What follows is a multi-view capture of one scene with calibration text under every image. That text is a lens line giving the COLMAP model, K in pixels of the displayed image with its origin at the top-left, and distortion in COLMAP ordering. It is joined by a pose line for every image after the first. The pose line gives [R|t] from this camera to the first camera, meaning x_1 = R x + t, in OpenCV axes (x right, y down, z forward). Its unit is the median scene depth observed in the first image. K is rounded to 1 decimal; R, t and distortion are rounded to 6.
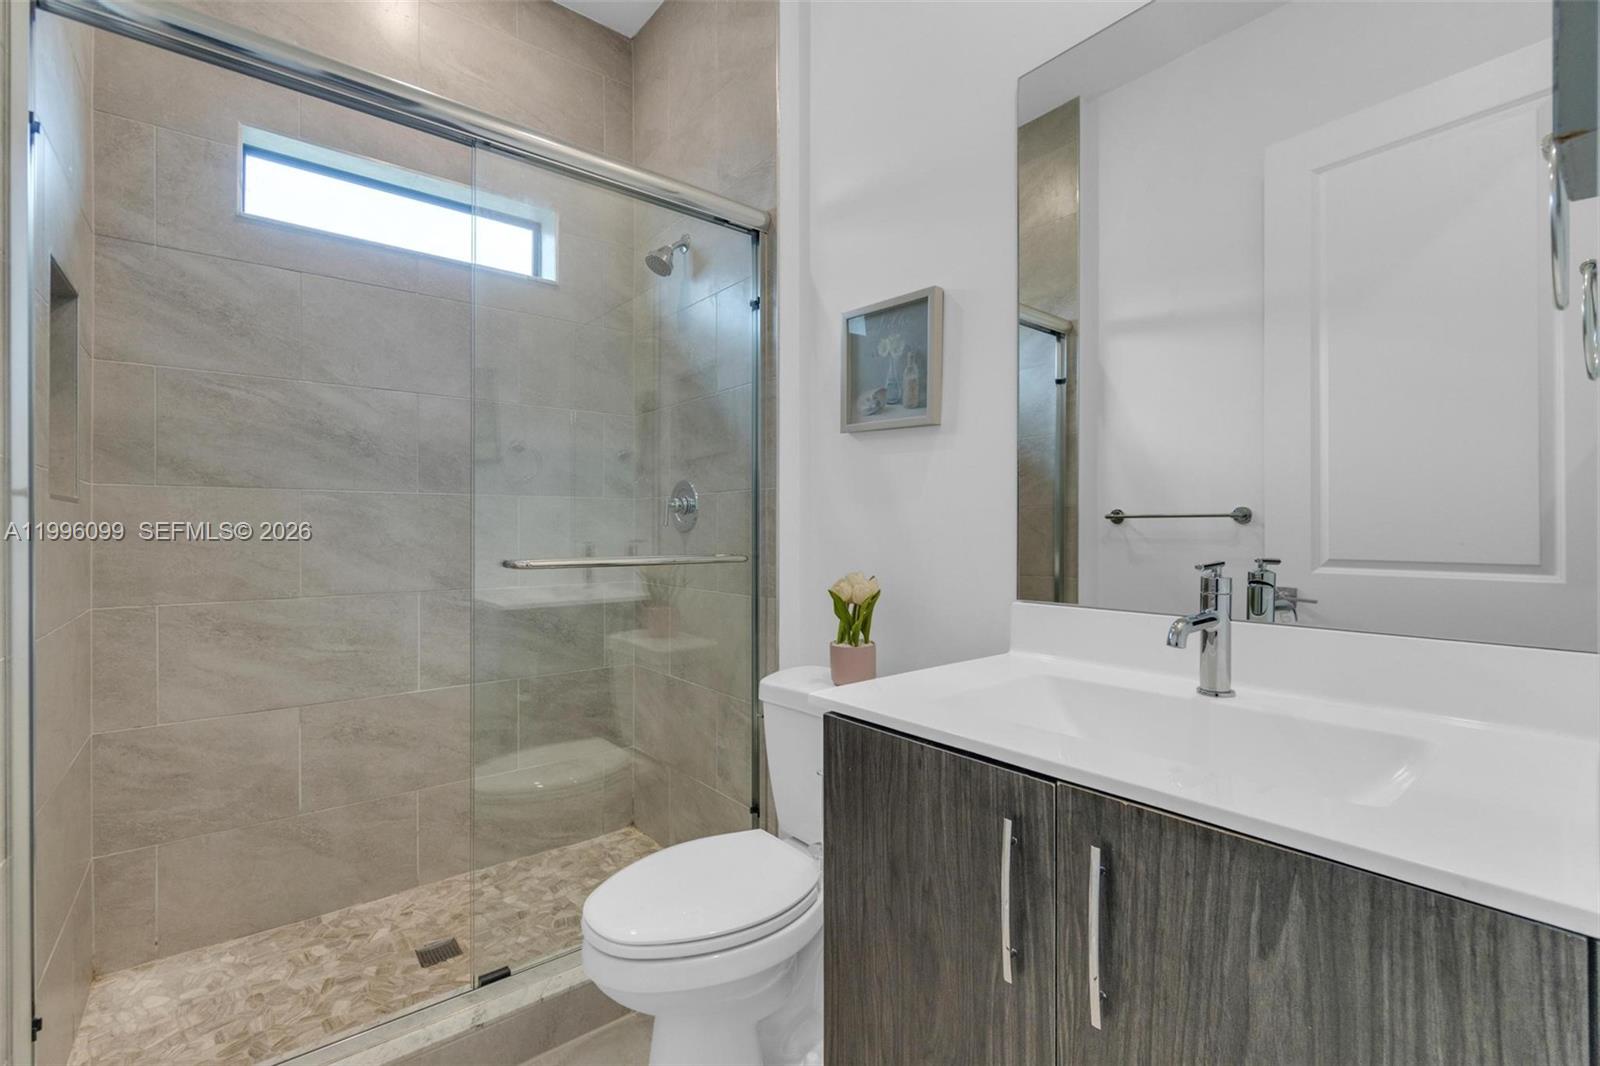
lens RADIAL K [[711.9, 0, 800.0], [0, 711.9, 533.0], [0, 0, 1]] dist [0.000719, -0.000239]
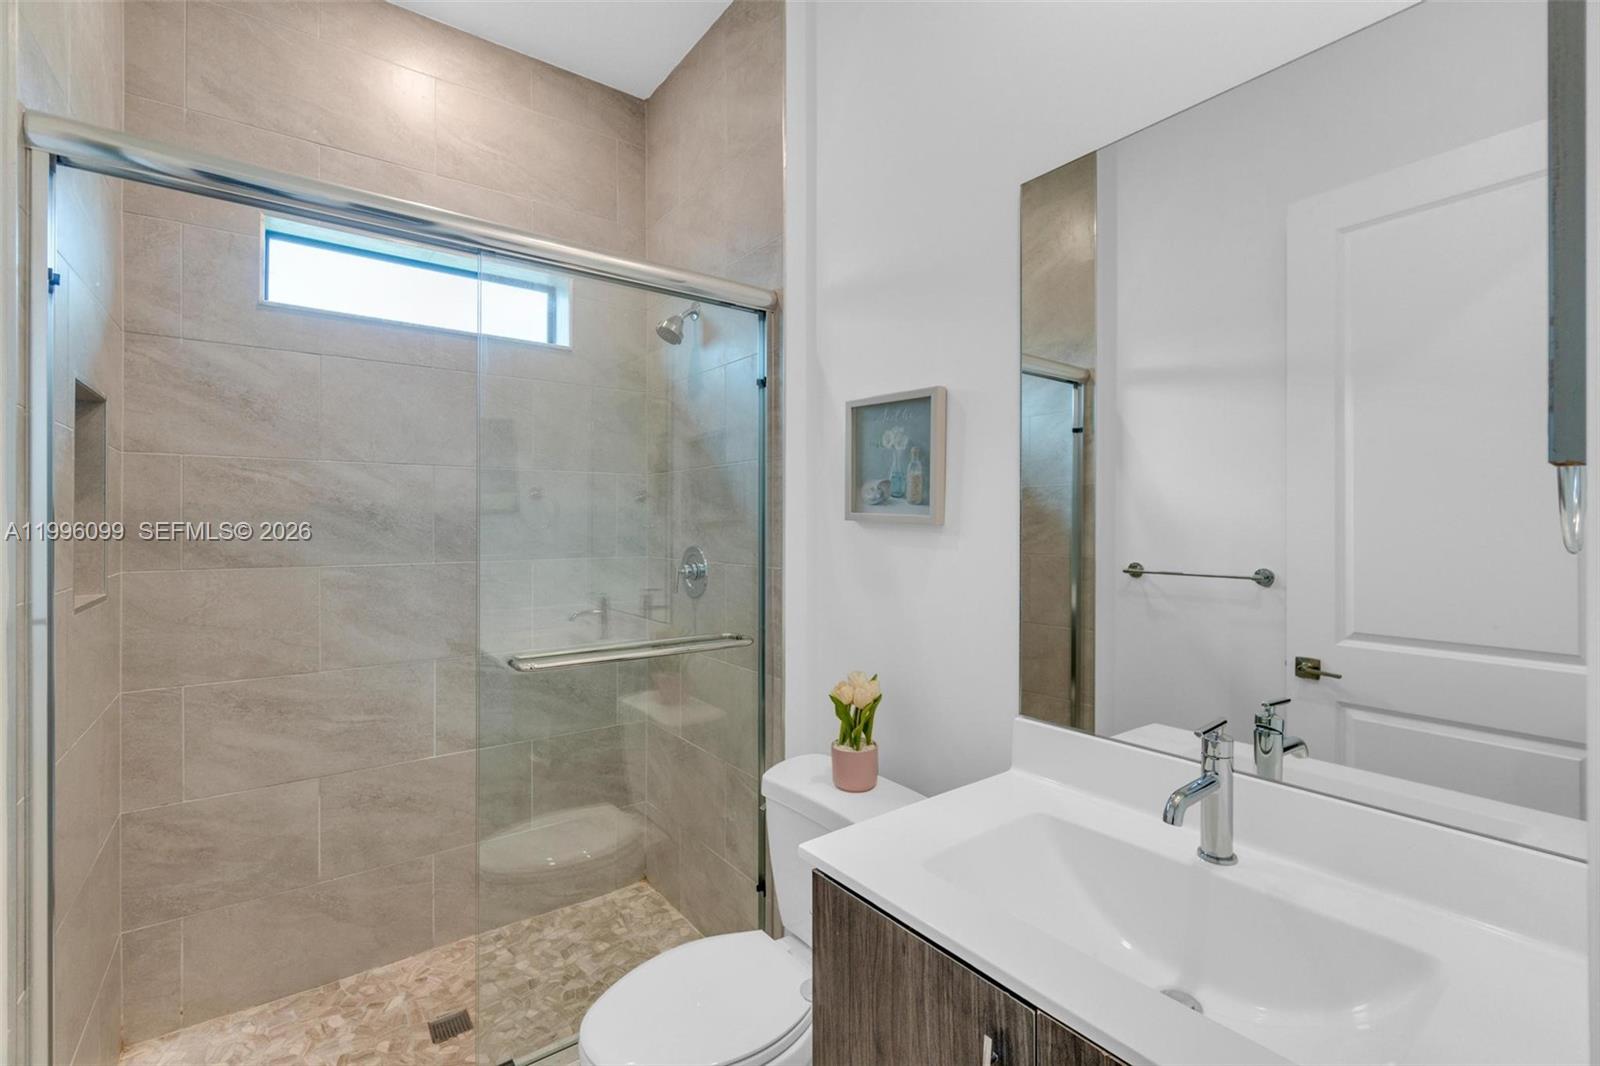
lens RADIAL K [[707.7, 0, 798.5], [0, 707.7, 524.4], [0, 0, 1]] dist [0.000422, 0.000065]
pose [[0.999218, 0.001075, -0.039519, 0.029151], [-0.001099, 0.999999, -0.000591, -0.126417], [0.039518, 0.000634, 0.999219, 0.007788]]
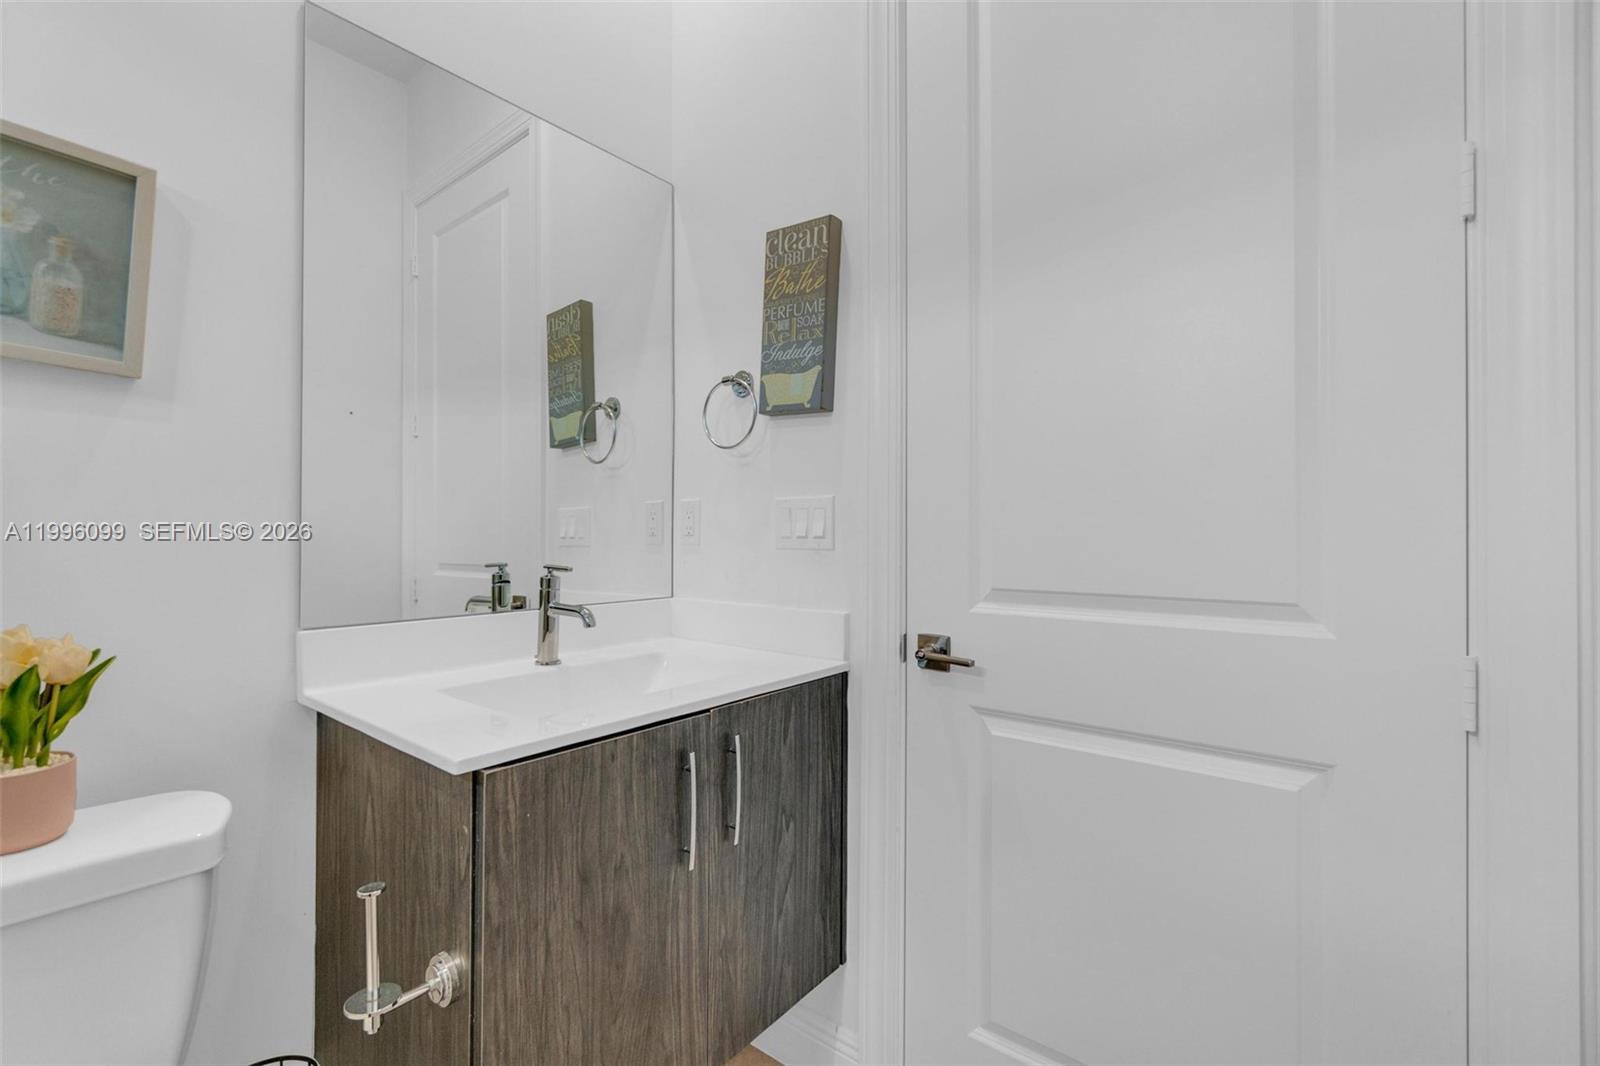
lens RADIAL K [[687.0, 0, 800.0], [0, 687.0, 533.0], [0, 0, 1]] dist [-0.000619, -0.000131]
pose [[-0.218253, 0.006586, 0.975870, -0.451148], [0.000523, 0.999978, -0.006632, -0.008262], [-0.975892, -0.000937, -0.218251, 0.457530]]
